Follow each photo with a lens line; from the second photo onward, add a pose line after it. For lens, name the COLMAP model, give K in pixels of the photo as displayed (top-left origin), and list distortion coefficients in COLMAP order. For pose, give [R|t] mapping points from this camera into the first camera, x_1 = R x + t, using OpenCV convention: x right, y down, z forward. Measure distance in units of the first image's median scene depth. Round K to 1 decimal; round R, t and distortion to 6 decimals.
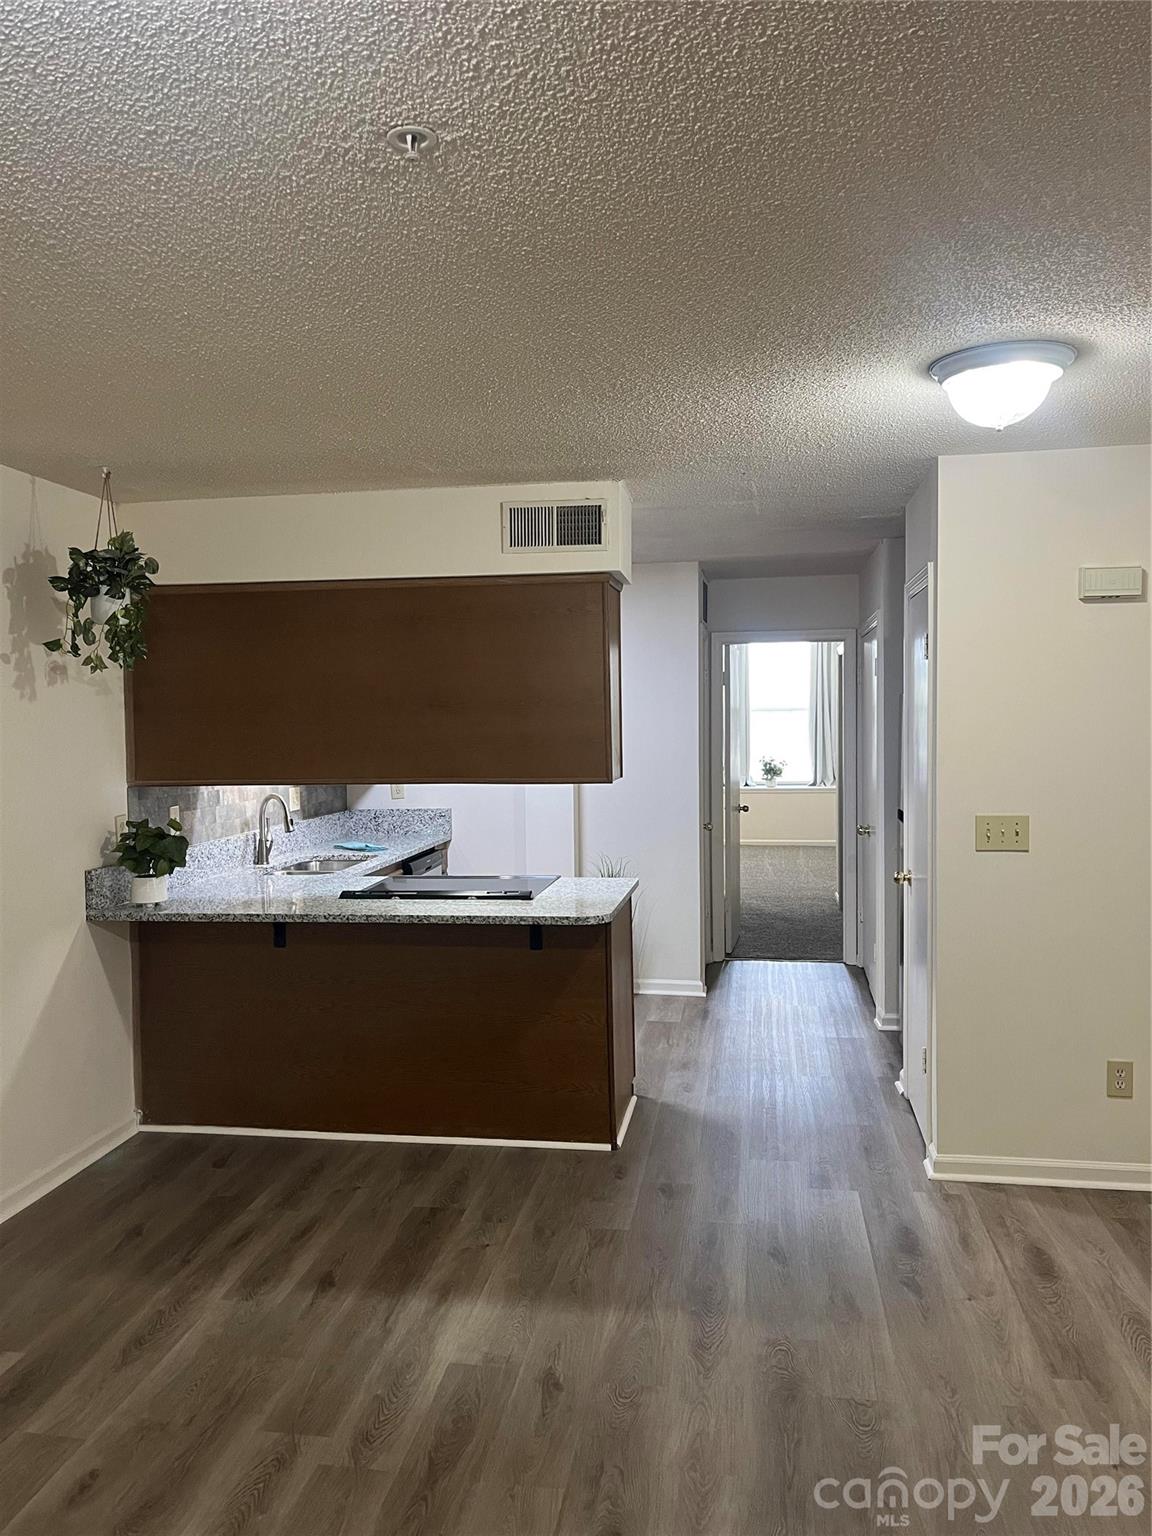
lens RADIAL K [[1156.5, 0, 573.8], [0, 1156.5, 791.7], [0, 0, 1]] dist [0.065194, -0.082967]
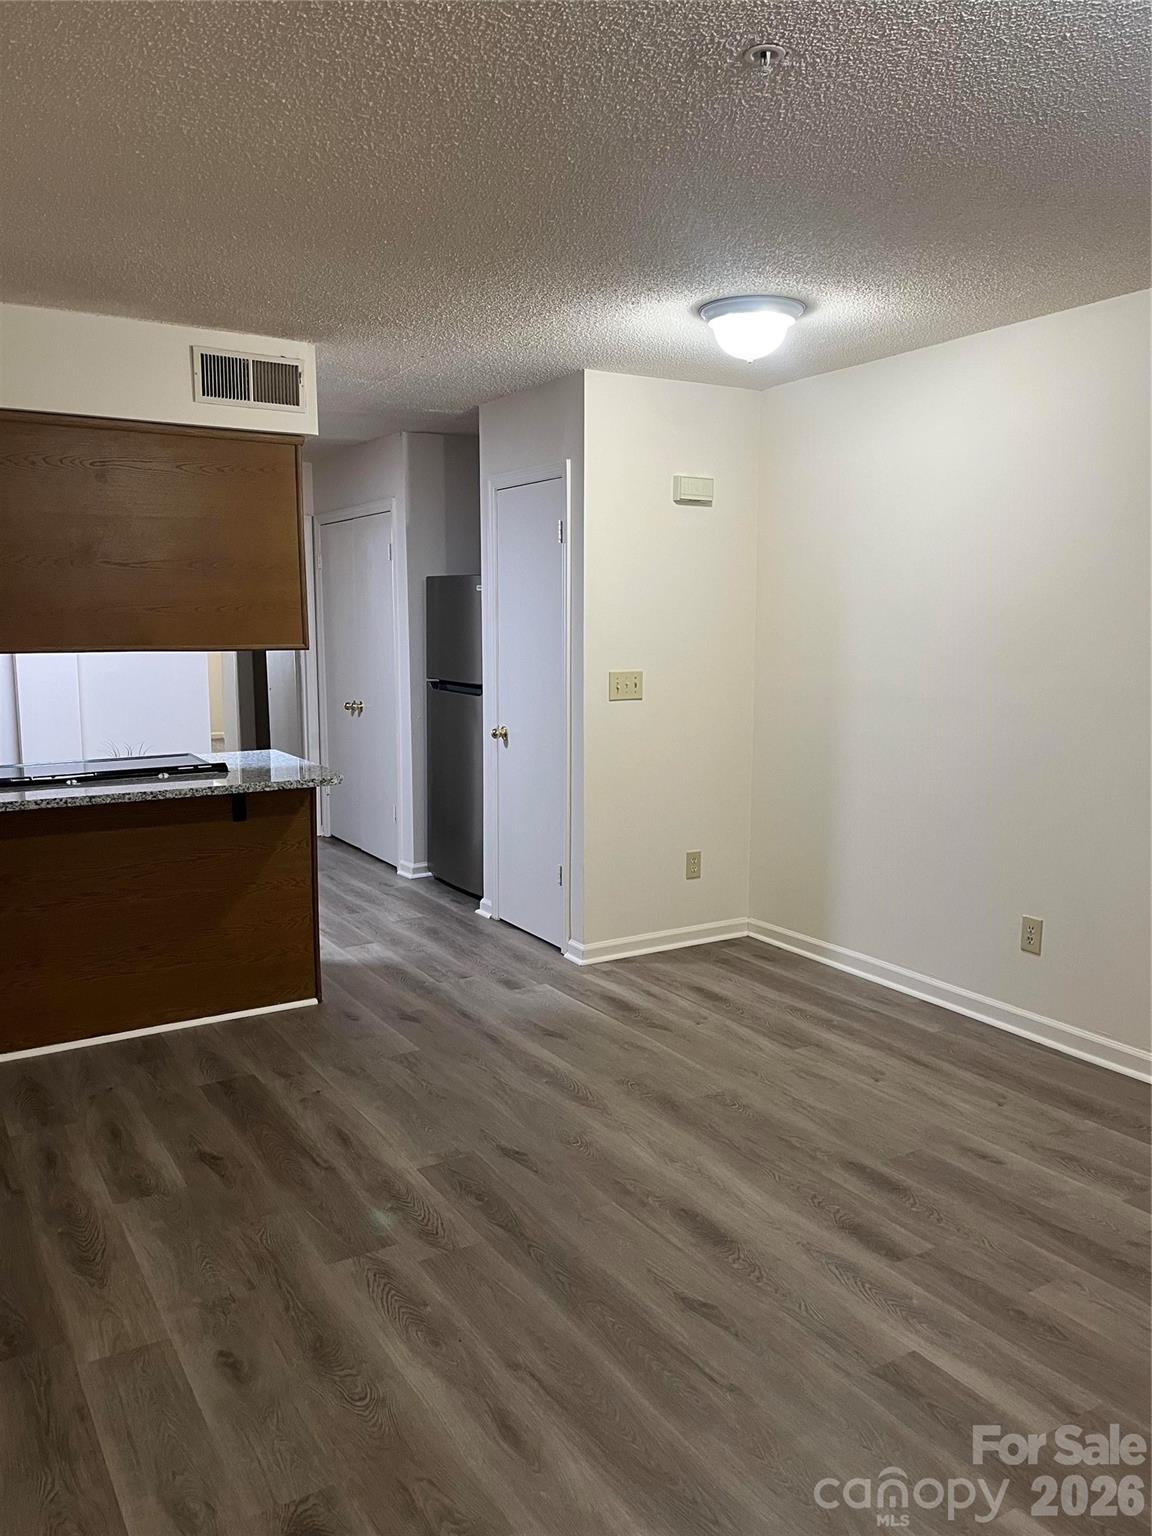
lens RADIAL K [[1156.5, 0, 573.8], [0, 1156.5, 791.7], [0, 0, 1]] dist [0.065194, -0.082967]
pose [[0.763982, -0.084455, 0.639687, -0.436833], [0.030618, 0.995025, 0.094802, 0.026474], [-0.644511, -0.052841, 0.762767, 0.063457]]
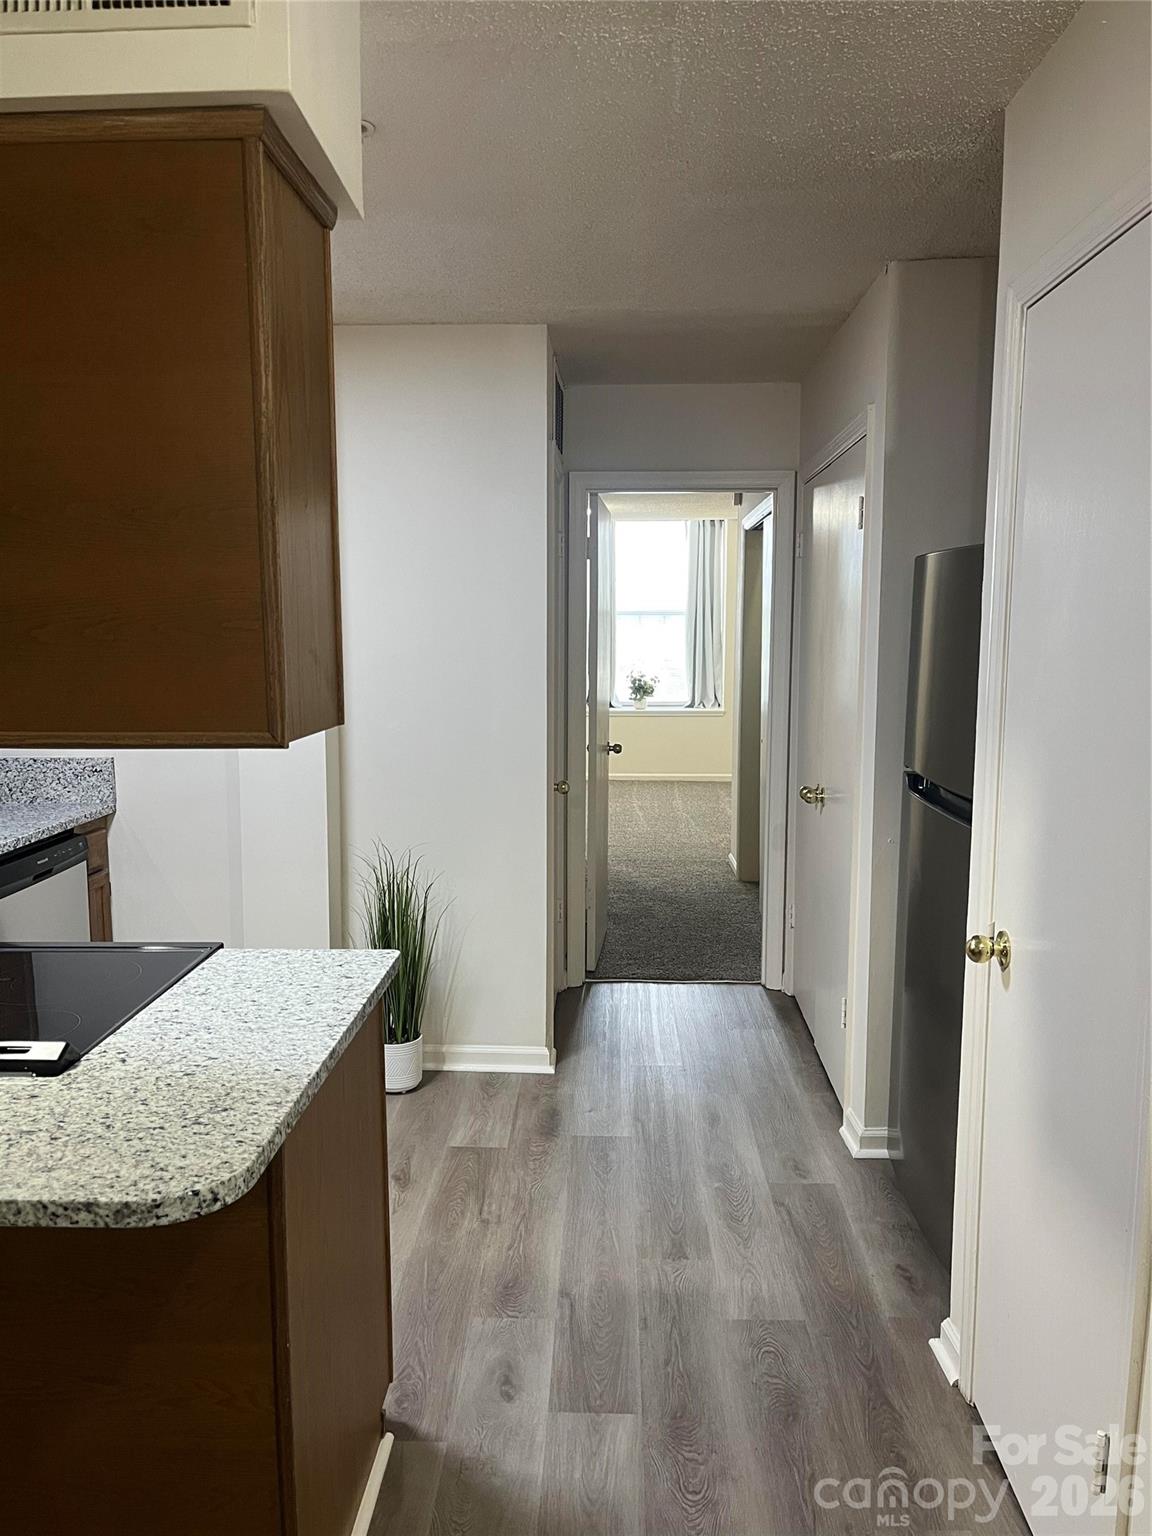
lens RADIAL K [[1158.5, 0, 601.6], [0, 1158.5, 770.9], [0, 0, 1]] dist [0.213847, -0.282093]
pose [[0.989110, 0.001791, 0.147168, 0.072118], [-0.010340, 0.998301, 0.057346, -0.021348], [-0.146816, -0.058243, 0.987448, 0.606656]]
